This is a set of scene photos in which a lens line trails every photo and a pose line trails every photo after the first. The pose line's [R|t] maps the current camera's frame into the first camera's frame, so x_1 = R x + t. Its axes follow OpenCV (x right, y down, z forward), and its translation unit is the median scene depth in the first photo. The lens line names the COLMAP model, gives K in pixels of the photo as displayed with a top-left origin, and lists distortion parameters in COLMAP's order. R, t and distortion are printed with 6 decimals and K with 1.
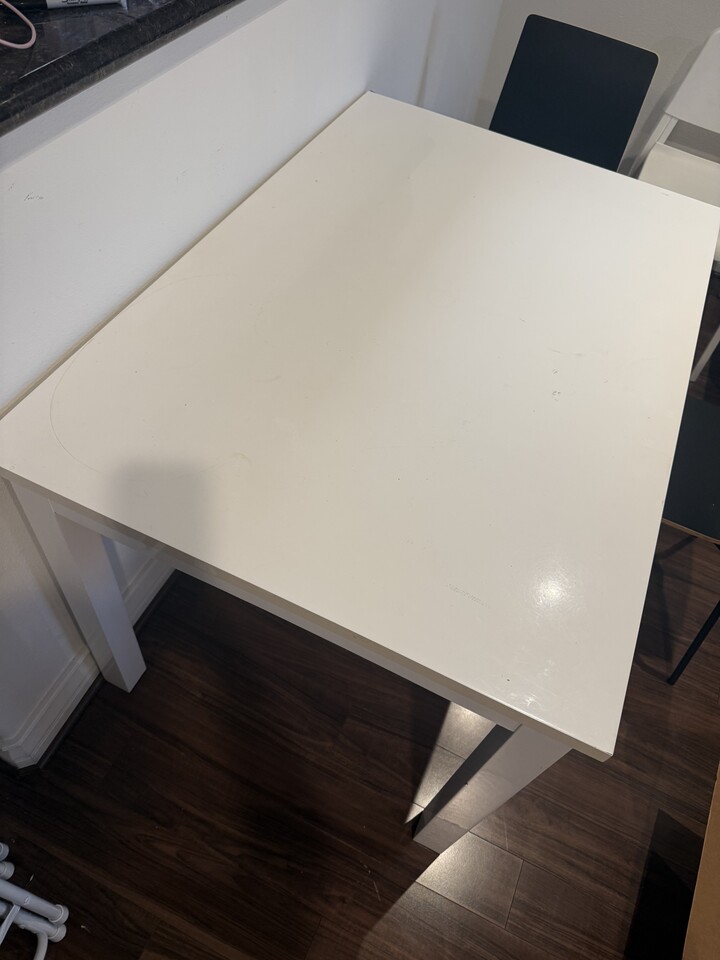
lens RADIAL K [[674.2, 0, 358.2], [0, 674.2, 488.5], [0, 0, 1]] dist [-0.043360, 0.003554]
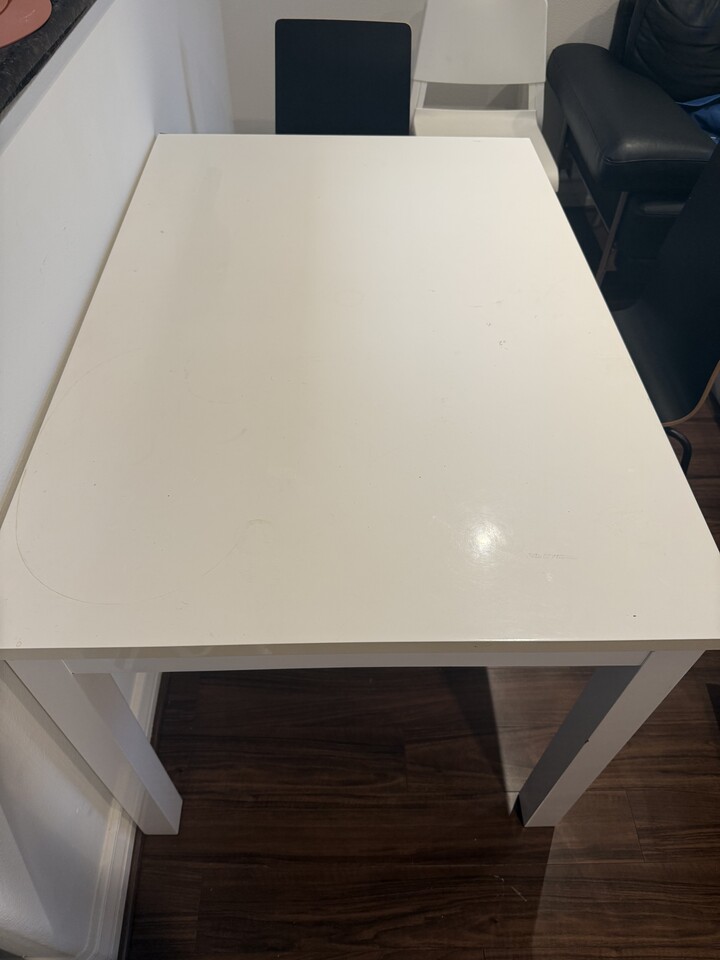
lens RADIAL K [[674.2, 0, 362.2], [0, 674.2, 479.4], [0, 0, 1]] dist [-0.043360, 0.003554]
pose [[0.895983, -0.390875, 0.210786, -0.132486], [0.400368, 0.916351, -0.002583, -0.025811], [-0.192144, 0.086707, 0.977529, 0.057549]]
